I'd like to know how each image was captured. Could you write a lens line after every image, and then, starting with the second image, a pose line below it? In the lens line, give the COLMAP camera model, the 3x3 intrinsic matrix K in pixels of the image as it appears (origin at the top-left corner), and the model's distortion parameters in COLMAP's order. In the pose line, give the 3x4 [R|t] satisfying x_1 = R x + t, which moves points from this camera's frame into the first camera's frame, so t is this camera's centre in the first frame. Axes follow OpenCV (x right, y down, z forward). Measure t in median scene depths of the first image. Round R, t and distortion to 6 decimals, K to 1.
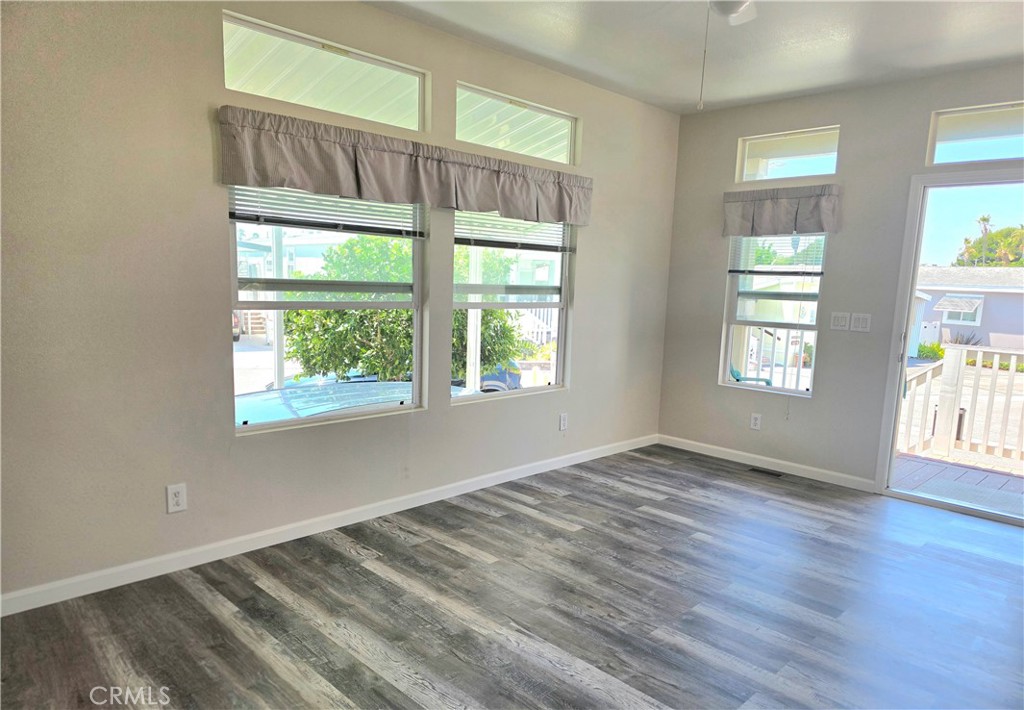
lens RADIAL K [[687.1, 0, 511.0], [0, 687.1, 378.4], [0, 0, 1]] dist [0.081524, -0.097180]
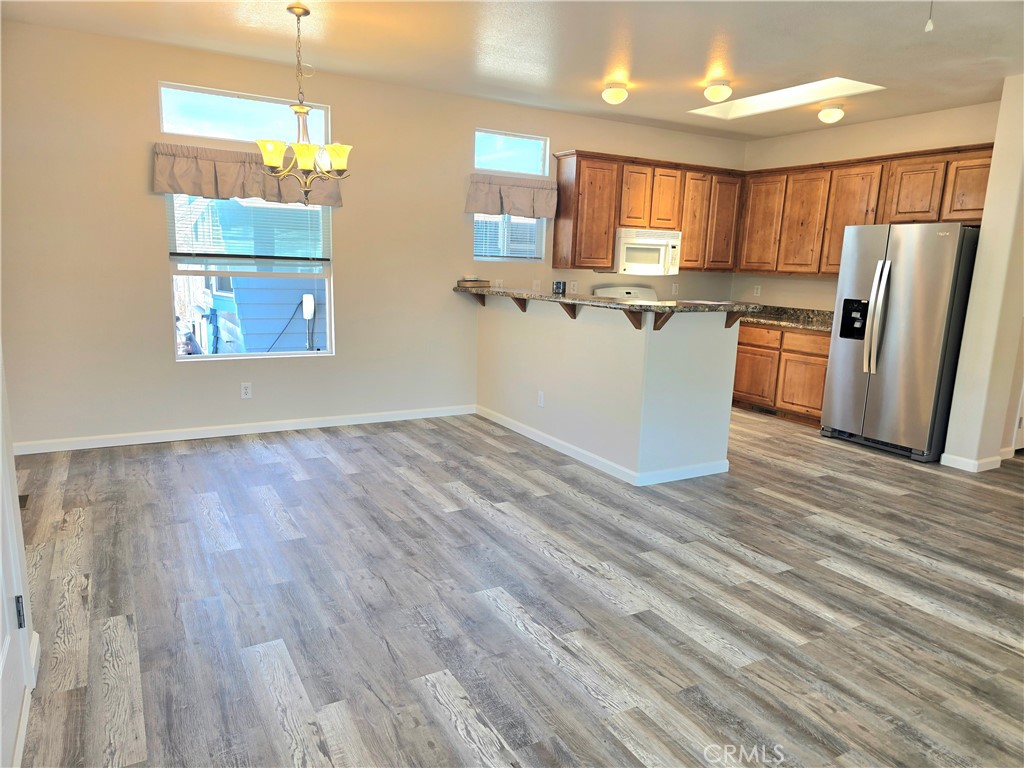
lens RADIAL K [[687.6, 0, 511.8], [0, 687.6, 393.4], [0, 0, 1]] dist [0.057390, -0.052192]
pose [[-0.964013, -0.114540, 0.239916, 0.399452], [-0.029357, 0.942774, 0.332137, -0.220336], [-0.264230, 0.313141, -0.912209, 1.609603]]
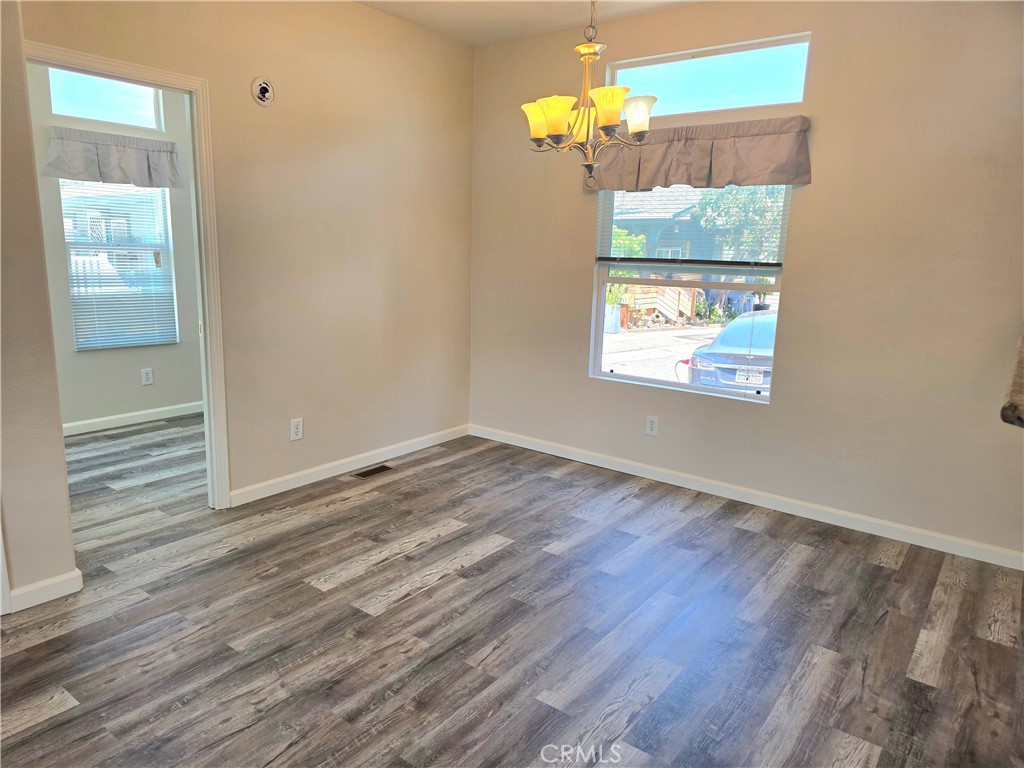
lens RADIAL K [[683.5, 0, 507.4], [0, 683.5, 382.3], [0, 0, 1]] dist [0.058354, -0.050327]
pose [[-0.136955, -0.234178, 0.962499, 0.200643], [0.109143, 0.962171, 0.249628, -0.105960], [-0.984546, 0.139238, -0.106216, 0.714807]]
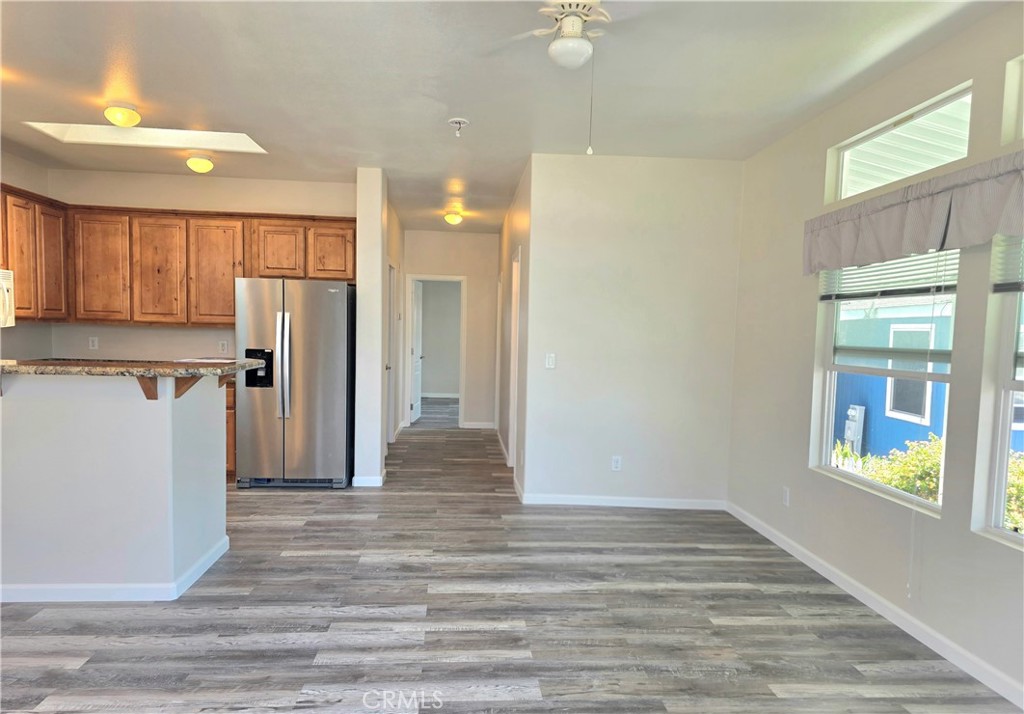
lens RADIAL K [[686.4, 0, 514.2], [0, 686.4, 382.8], [0, 0, 1]] dist [0.060644, -0.053411]
pose [[-0.645463, 0.009126, -0.763737, 0.922184], [-0.156590, 0.977108, 0.144015, -0.166566], [0.747567, 0.212549, -0.629258, 1.362139]]
